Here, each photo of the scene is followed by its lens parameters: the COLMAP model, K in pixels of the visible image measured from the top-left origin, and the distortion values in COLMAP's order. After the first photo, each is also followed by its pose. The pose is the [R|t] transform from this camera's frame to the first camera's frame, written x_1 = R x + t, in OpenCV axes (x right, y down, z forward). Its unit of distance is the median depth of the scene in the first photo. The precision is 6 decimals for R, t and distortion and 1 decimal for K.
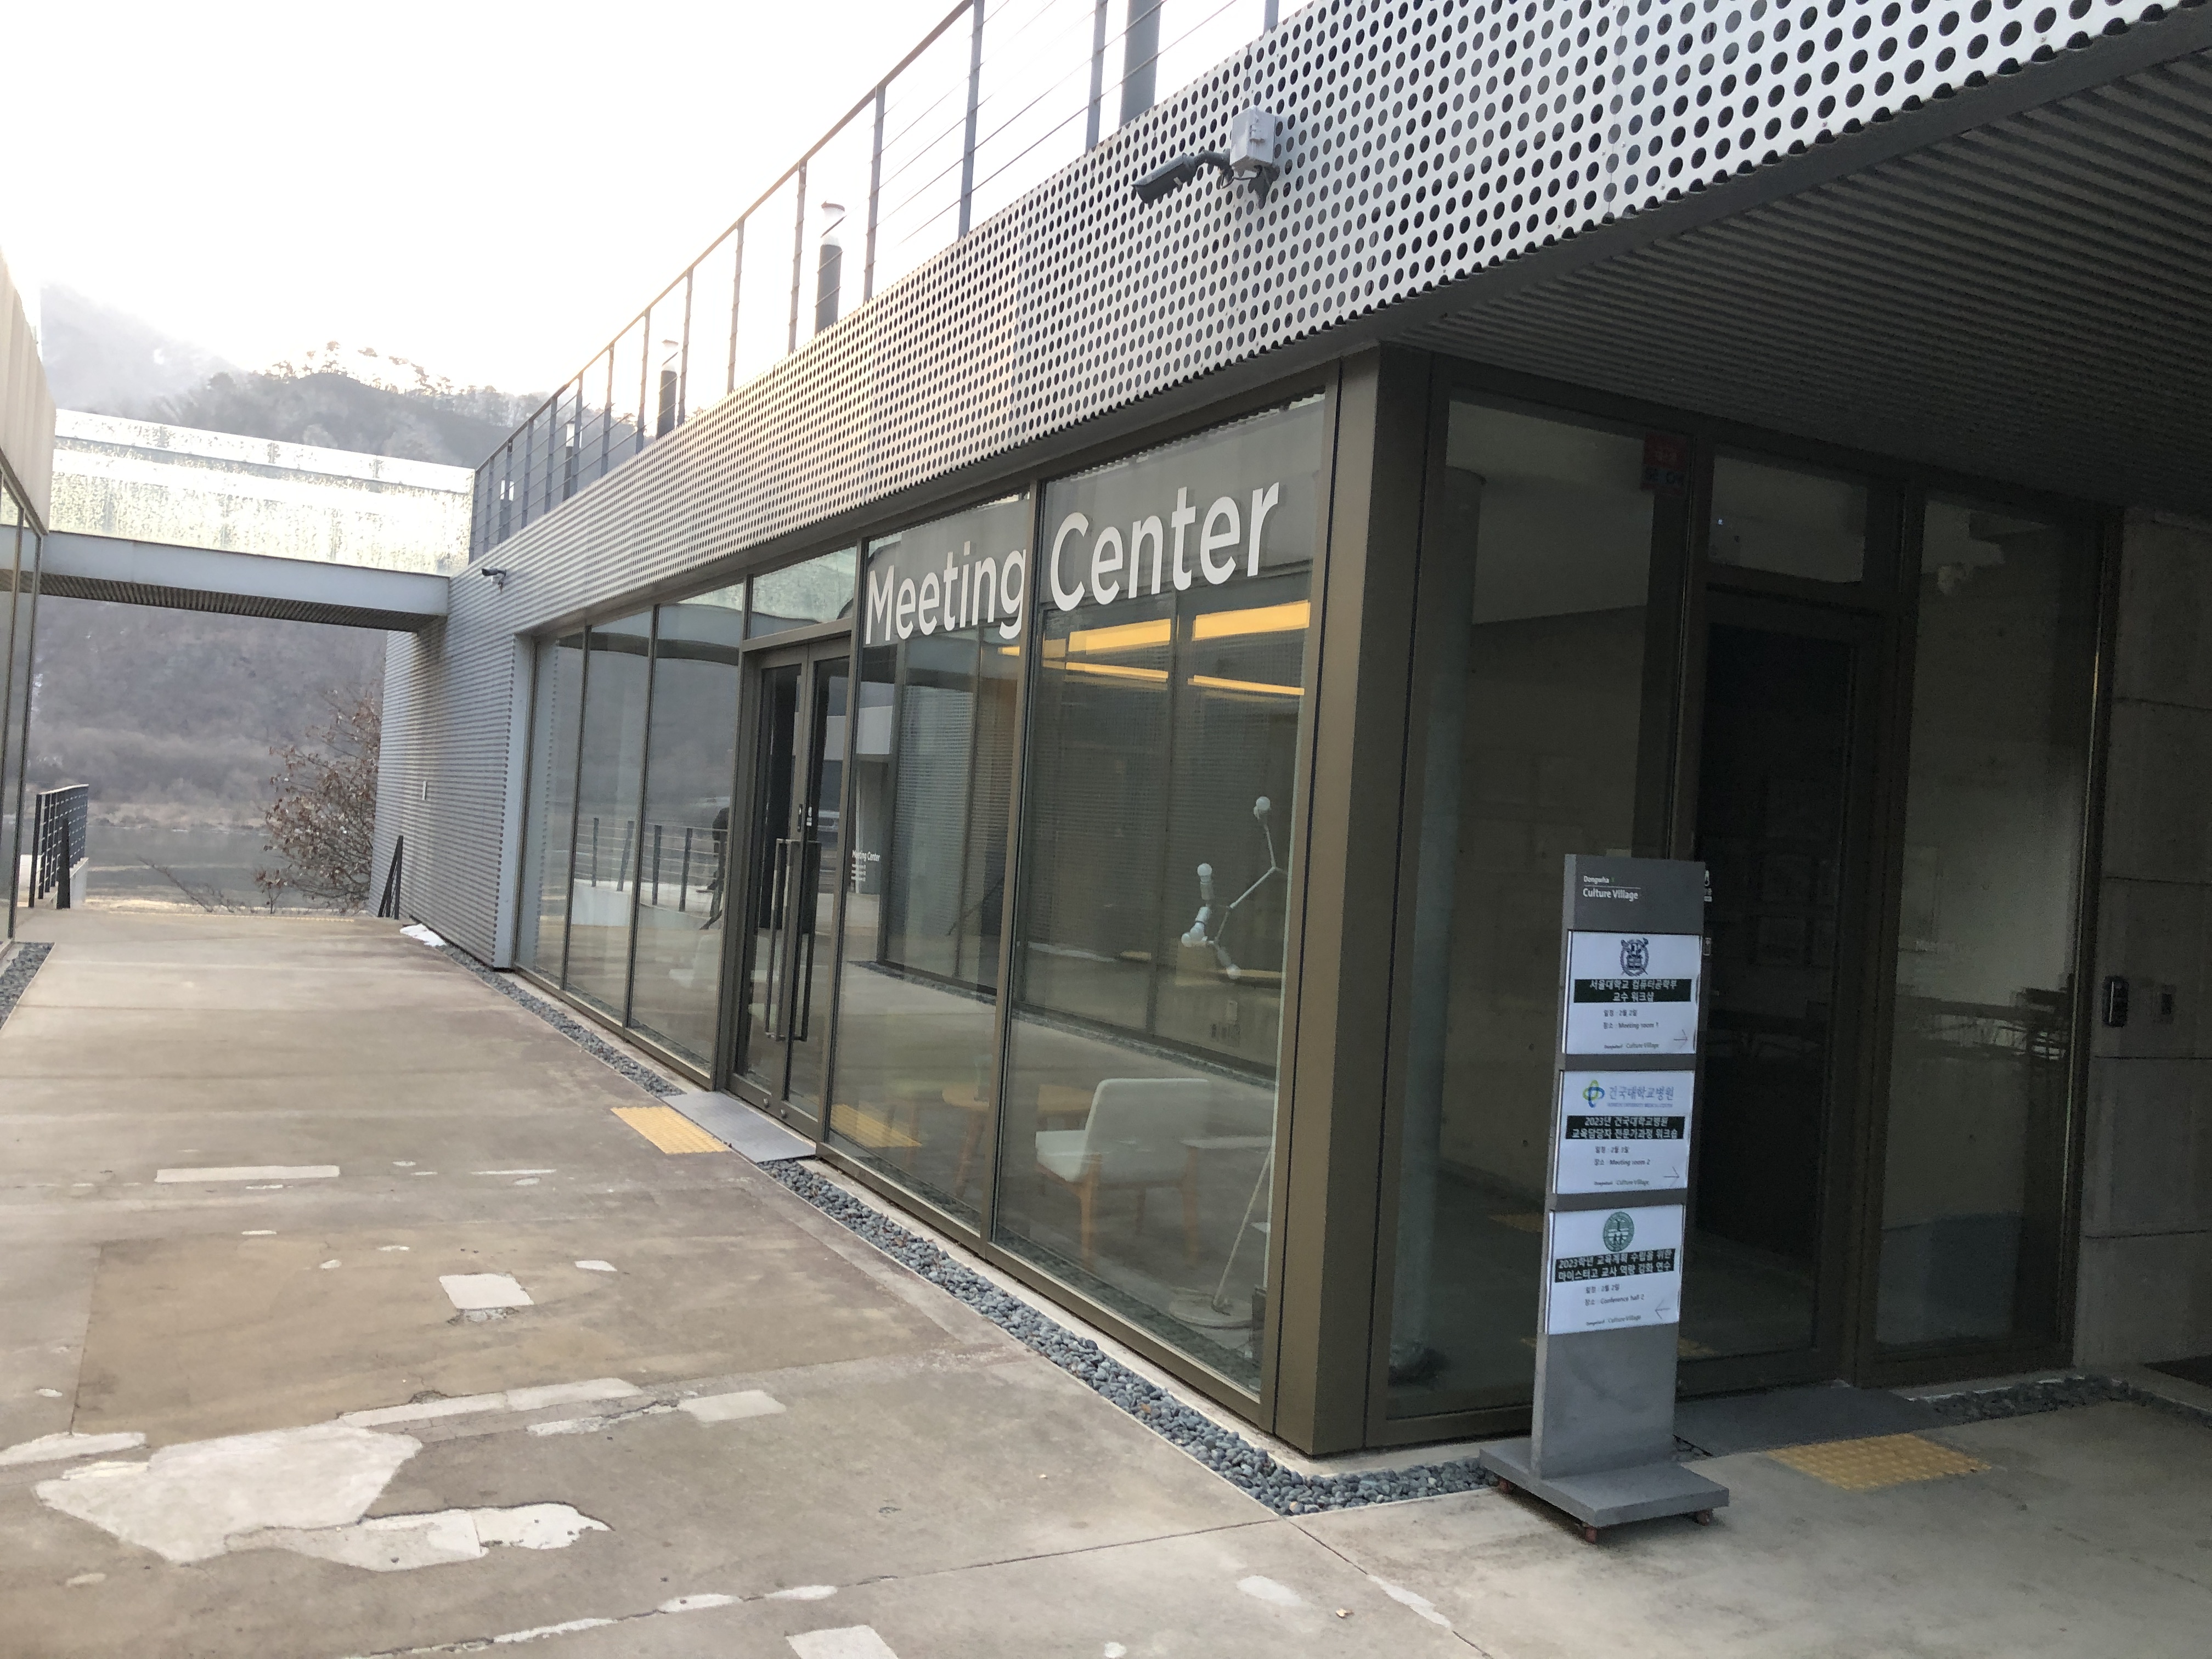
lens RADIAL K [[1787.3, 0, 1104.5], [0, 1787.3, 817.2], [0, 0, 1]] dist [0.016790, 0.002139]
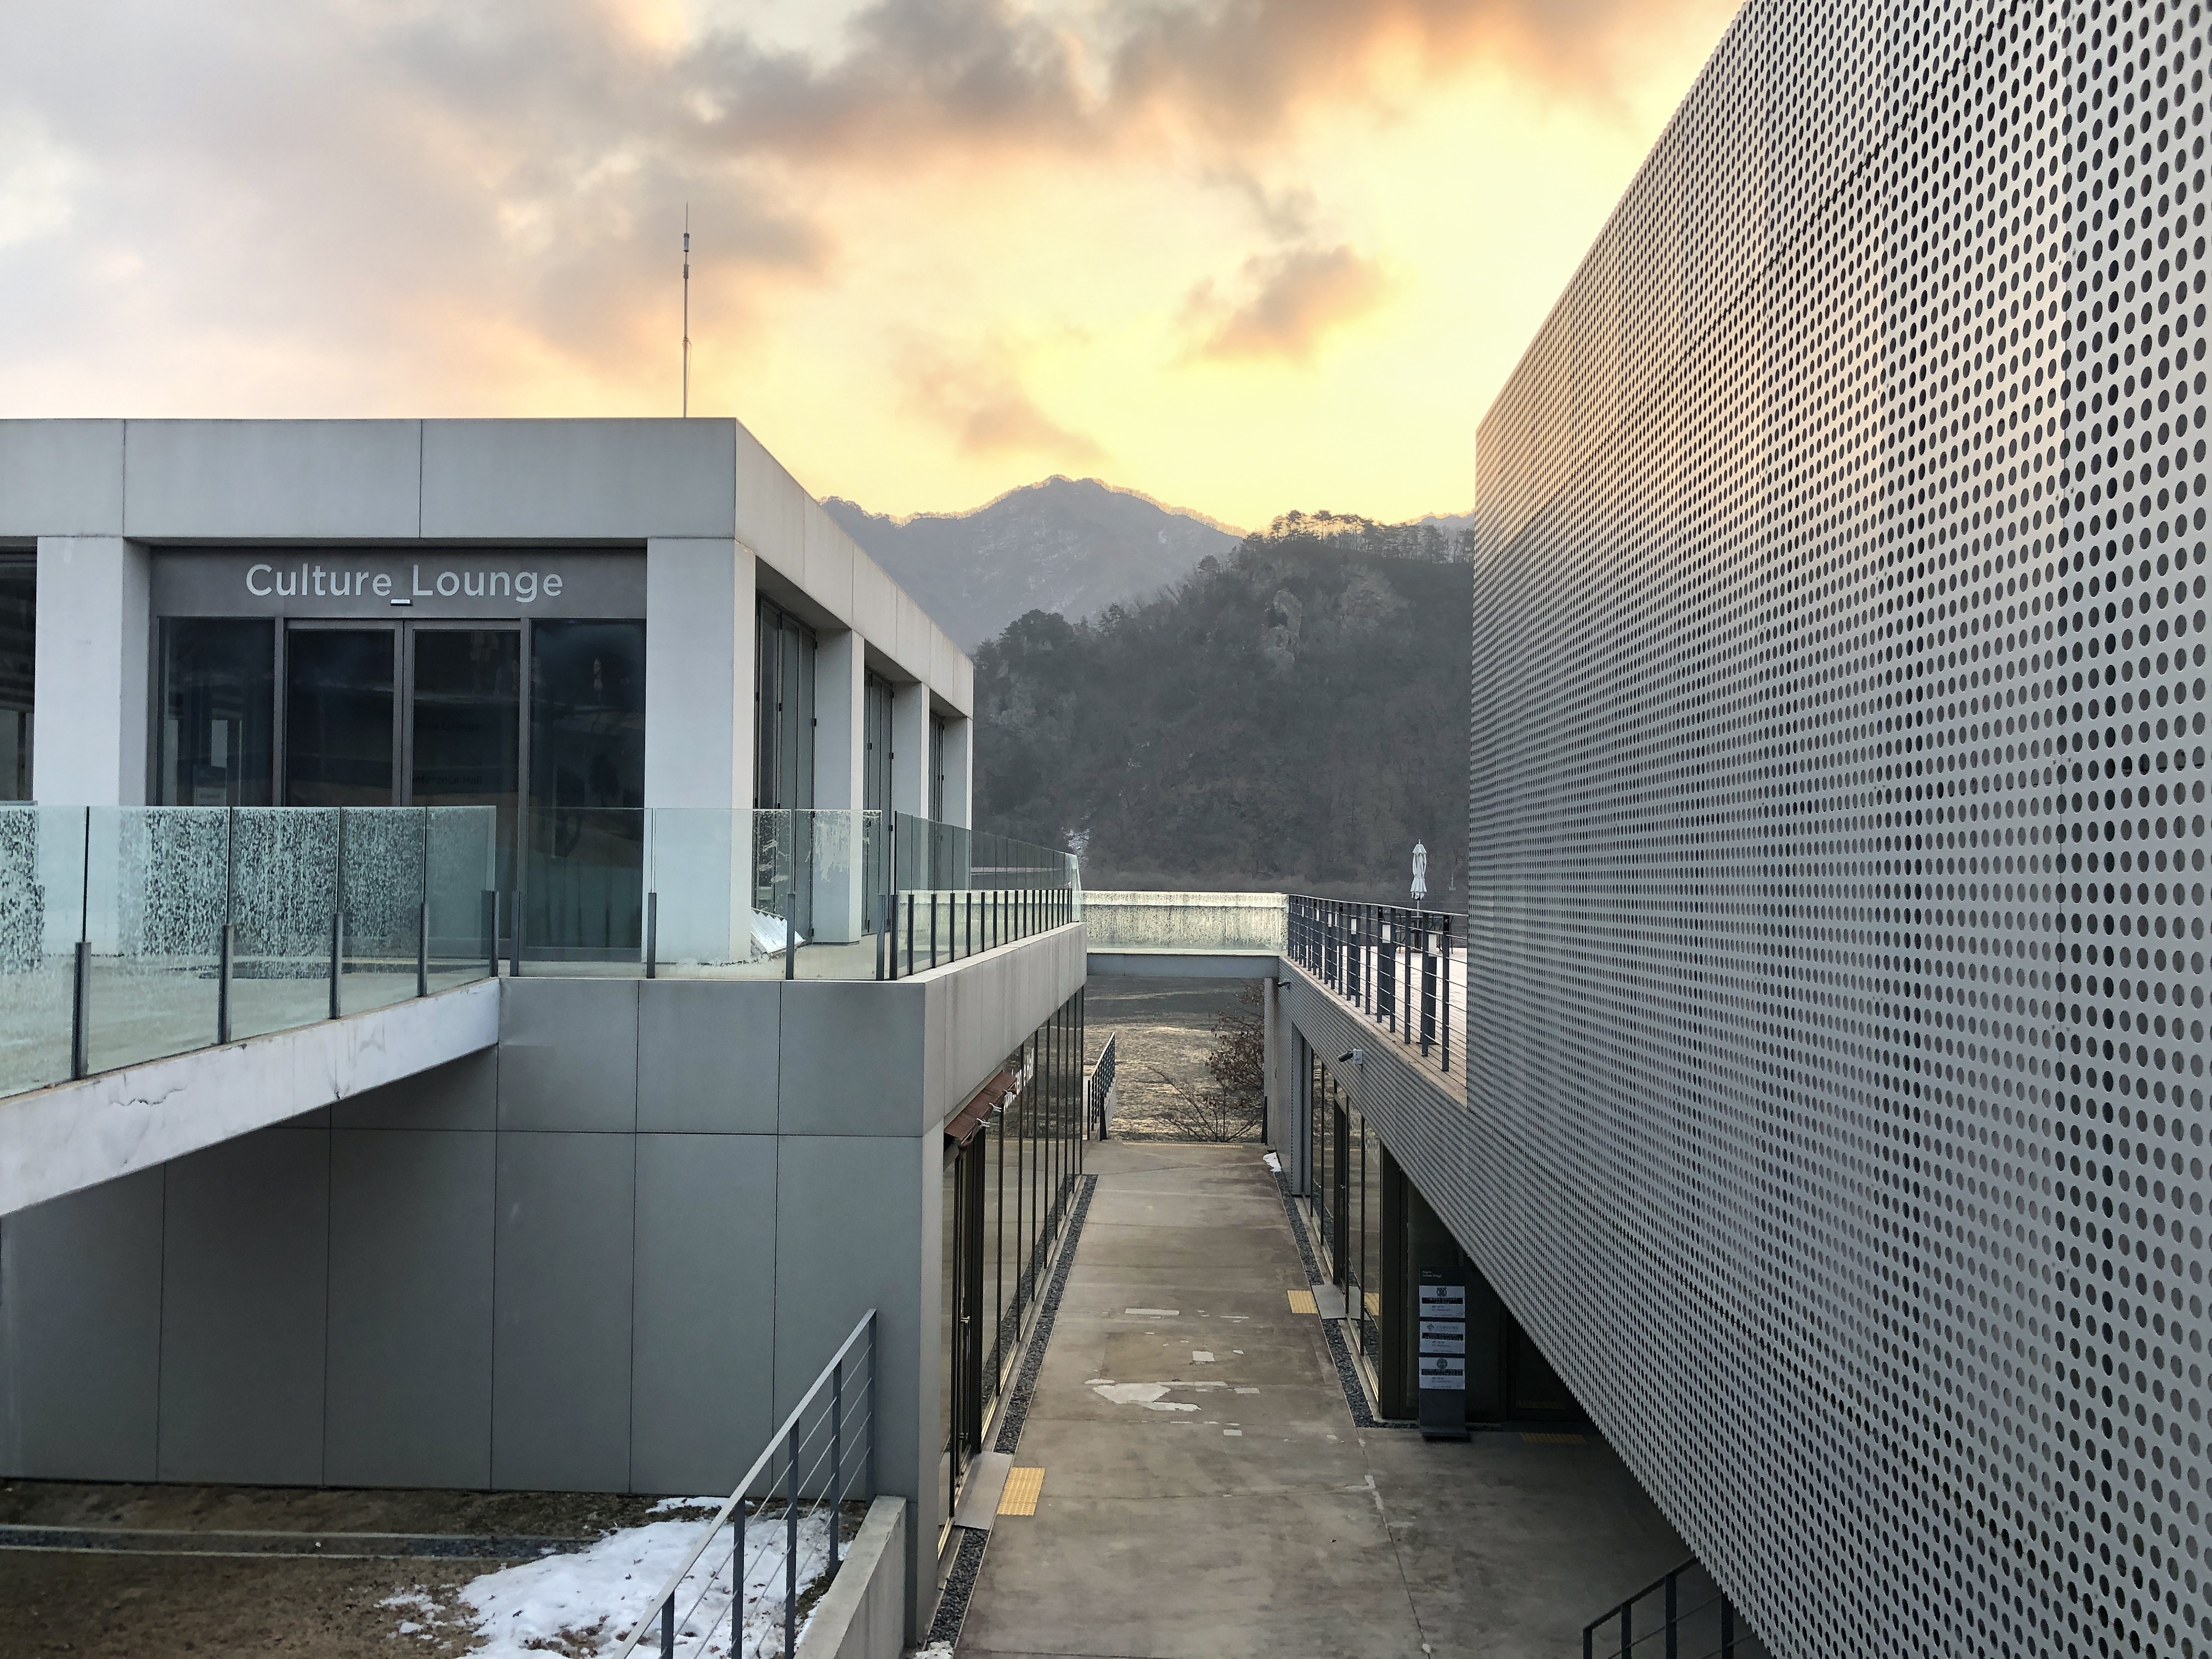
lens RADIAL K [[1787.3, 0, 1100.7], [0, 1787.3, 834.7], [0, 0, 1]] dist [0.016790, 0.002139]
pose [[0.861754, -0.066055, -0.503008, 1.645926], [0.046535, 0.997600, -0.051280, -0.732003], [0.505188, 0.020783, 0.862759, -2.689628]]
